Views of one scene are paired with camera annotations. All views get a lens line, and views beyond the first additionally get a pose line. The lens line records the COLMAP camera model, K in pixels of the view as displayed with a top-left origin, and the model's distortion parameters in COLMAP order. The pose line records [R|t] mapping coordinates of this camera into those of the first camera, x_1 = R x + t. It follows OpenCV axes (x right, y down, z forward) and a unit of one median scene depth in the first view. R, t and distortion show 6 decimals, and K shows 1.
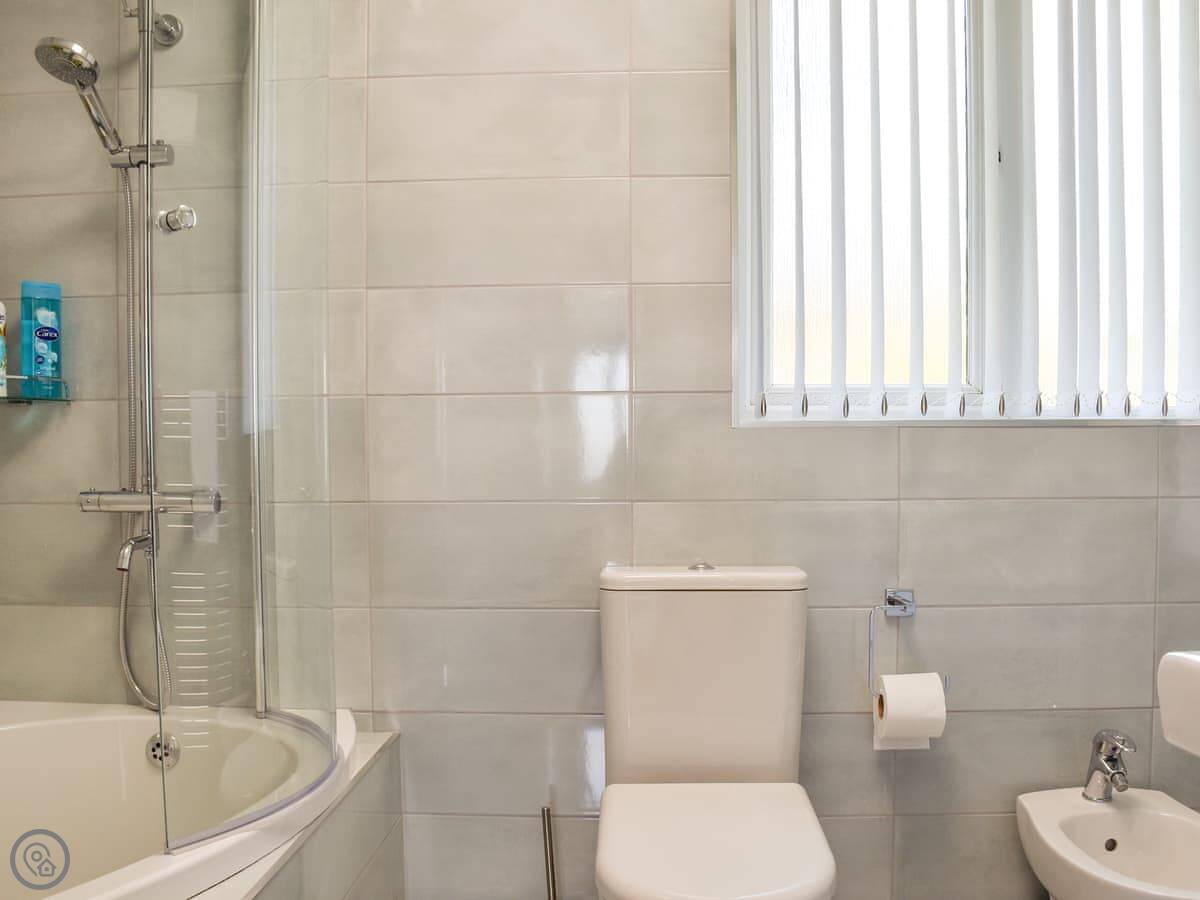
lens RADIAL K [[1095.6, 0, 617.2], [0, 1095.6, 472.2], [0, 0, 1]] dist [-0.181711, 0.206838]
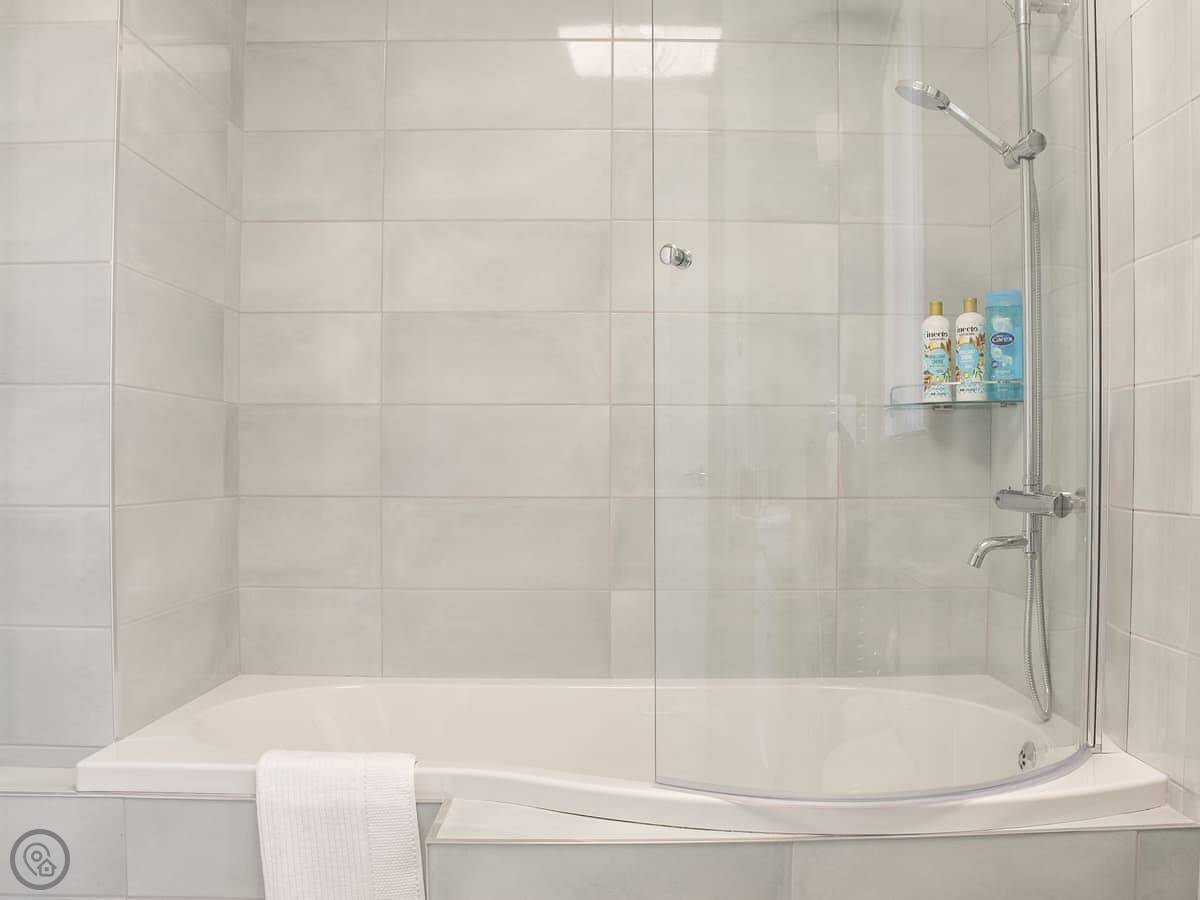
lens RADIAL K [[1095.6, 0, 617.2], [0, 1095.6, 472.2], [0, 0, 1]] dist [-0.181711, 0.206838]
pose [[0.050952, 0.014147, -0.998601, 0.509290], [-0.013886, 0.999813, 0.013456, -0.007629], [0.998605, 0.013181, 0.051139, 0.565771]]
